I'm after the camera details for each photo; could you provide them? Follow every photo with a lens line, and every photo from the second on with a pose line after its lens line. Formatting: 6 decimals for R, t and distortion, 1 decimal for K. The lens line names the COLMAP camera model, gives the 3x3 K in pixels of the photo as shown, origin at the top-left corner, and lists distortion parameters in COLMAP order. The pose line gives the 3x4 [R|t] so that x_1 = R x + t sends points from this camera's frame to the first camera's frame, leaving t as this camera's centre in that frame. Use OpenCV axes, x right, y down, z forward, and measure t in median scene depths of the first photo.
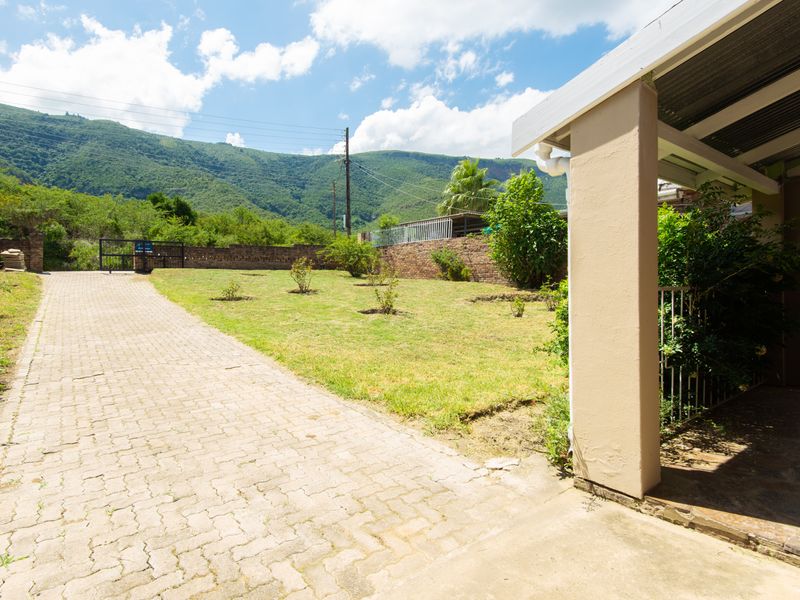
lens RADIAL K [[443.4, 0, 398.2], [0, 443.4, 278.2], [0, 0, 1]] dist [0.043661, -0.029381]
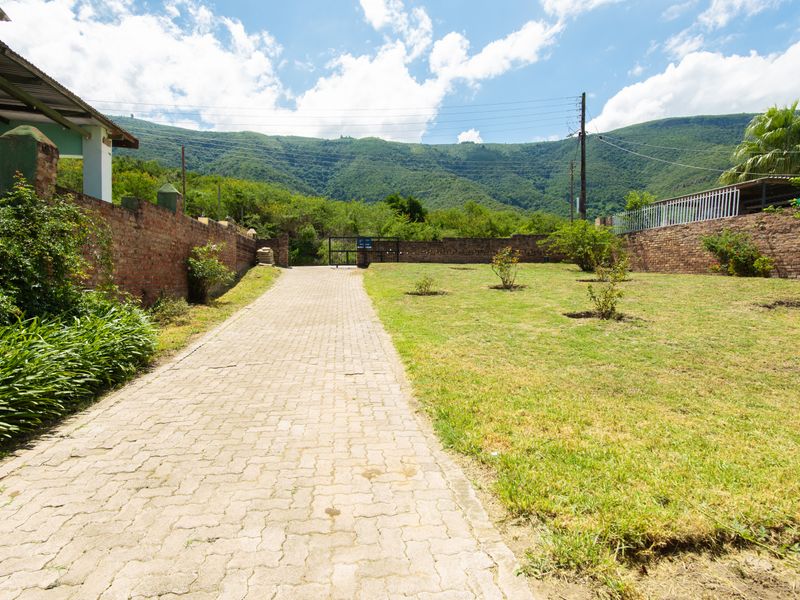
lens RADIAL K [[443.4, 0, 398.2], [0, 443.4, 278.2], [0, 0, 1]] dist [0.043661, -0.029381]
pose [[0.846259, 0.005968, -0.532738, 0.054569], [-0.002503, 0.999971, 0.007227, 0.005659], [0.532766, -0.004782, 0.846249, 0.132153]]
